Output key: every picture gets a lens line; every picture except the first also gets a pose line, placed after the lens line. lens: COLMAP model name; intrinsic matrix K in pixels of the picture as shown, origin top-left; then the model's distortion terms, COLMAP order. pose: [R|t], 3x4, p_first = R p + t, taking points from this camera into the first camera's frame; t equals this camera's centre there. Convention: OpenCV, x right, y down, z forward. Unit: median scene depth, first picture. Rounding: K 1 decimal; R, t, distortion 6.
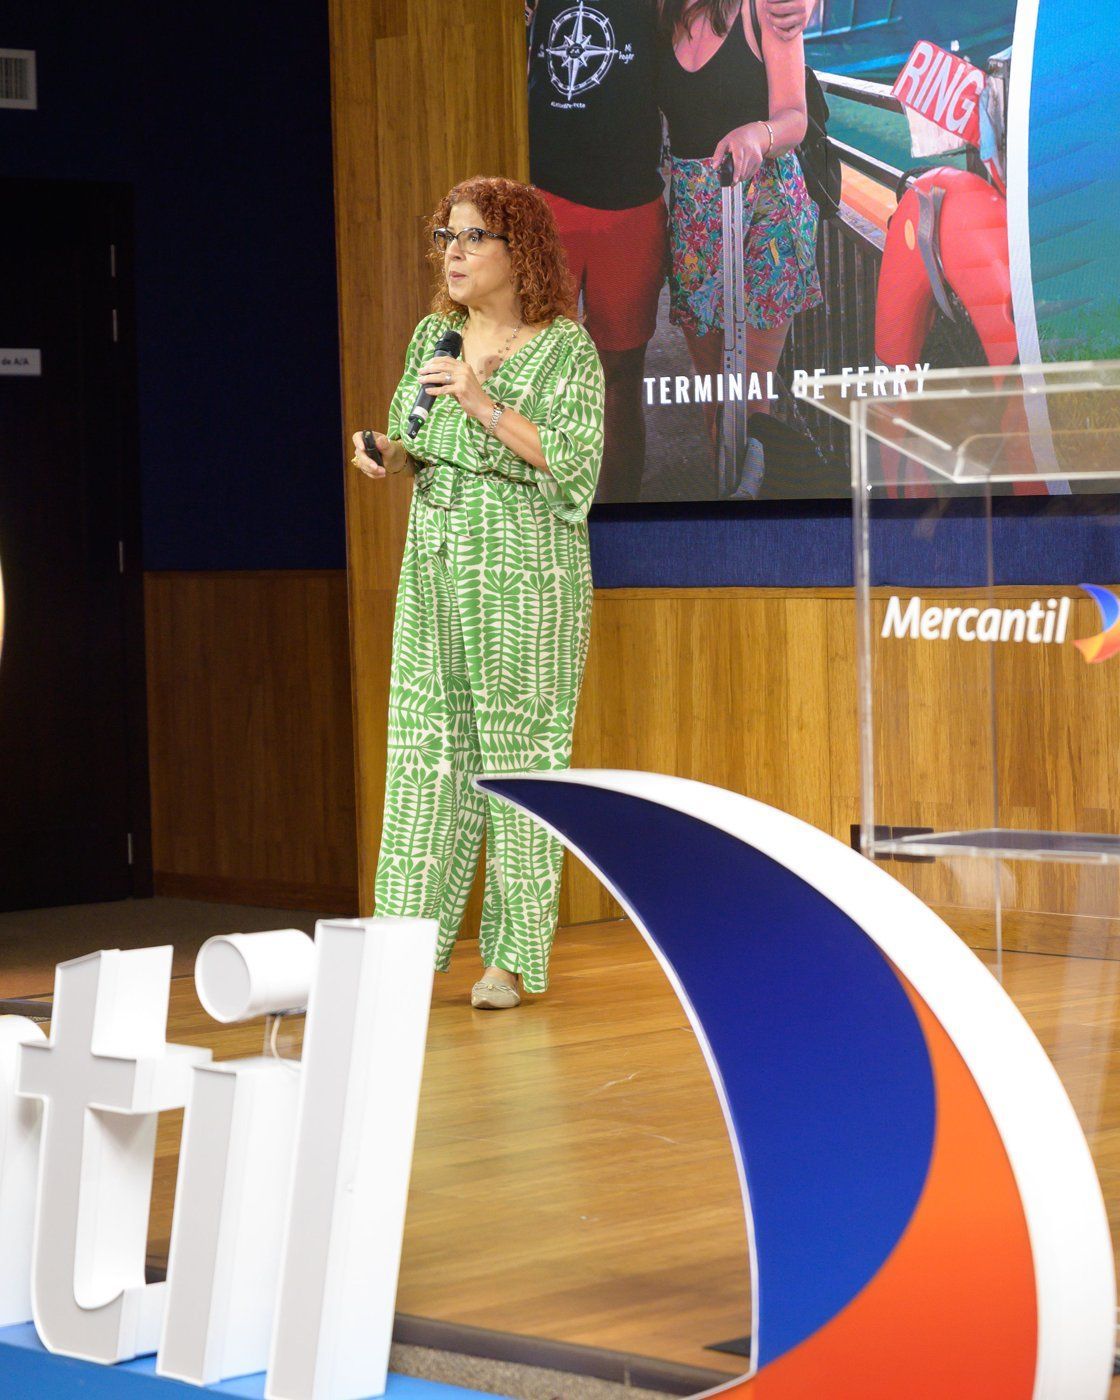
lens RADIAL K [[4088.1, 0, 592.7], [0, 4088.1, 797.2], [0, 0, 1]] dist [0.069204, 0.000000]
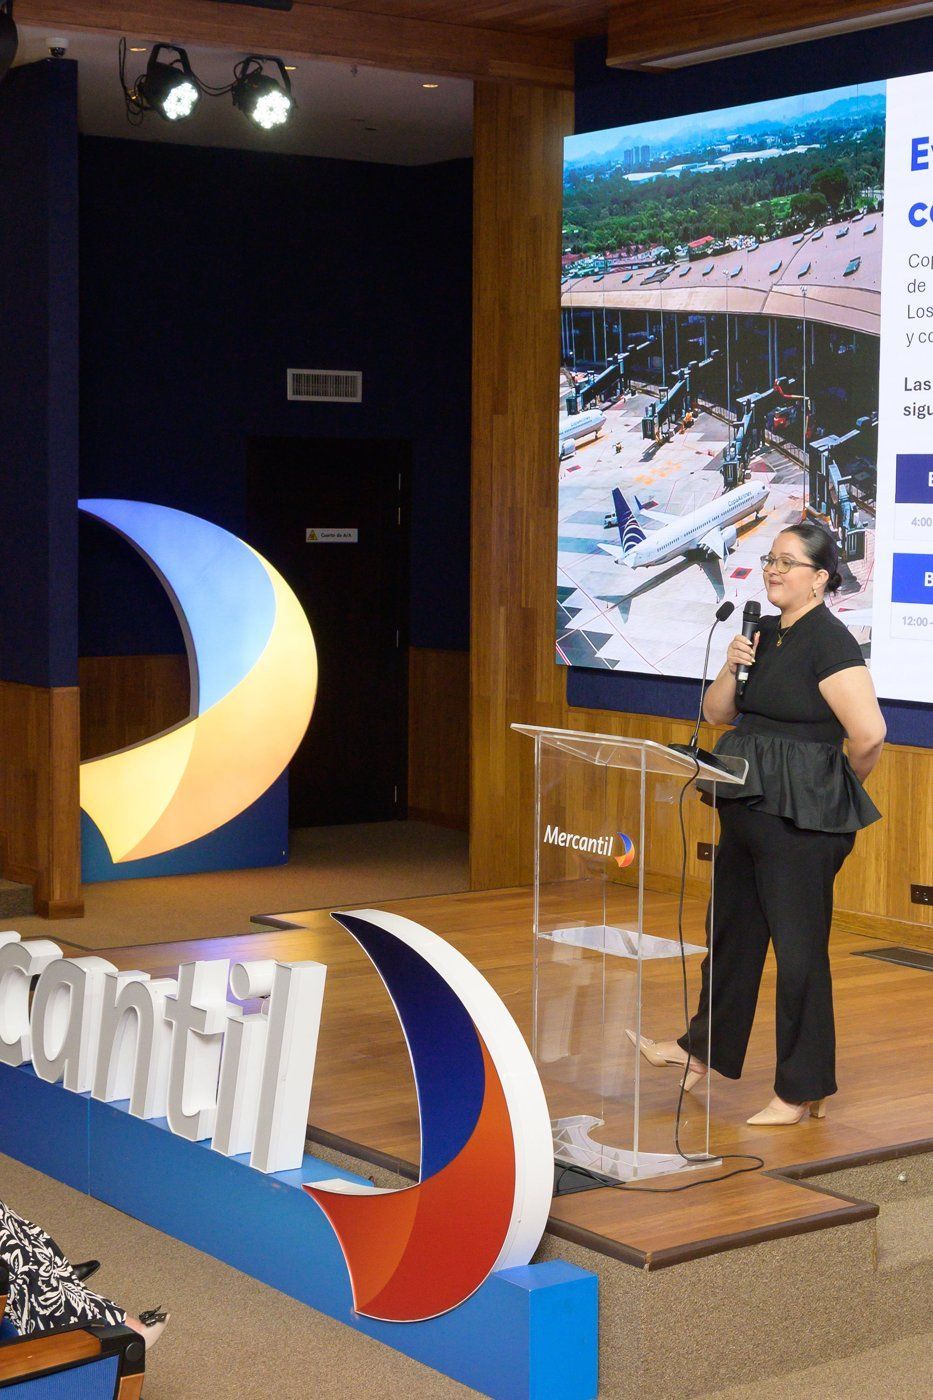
lens RADIAL K [[2468.8, 0, 465.3], [0, 2468.8, 691.5], [0, 0, 1]] dist [-0.051958, 0.000000]
pose [[0.989370, 0.044894, -0.138318, 0.117643], [-0.044173, 0.998990, 0.008280, -0.072756], [0.138550, -0.002082, 0.990353, -0.186622]]
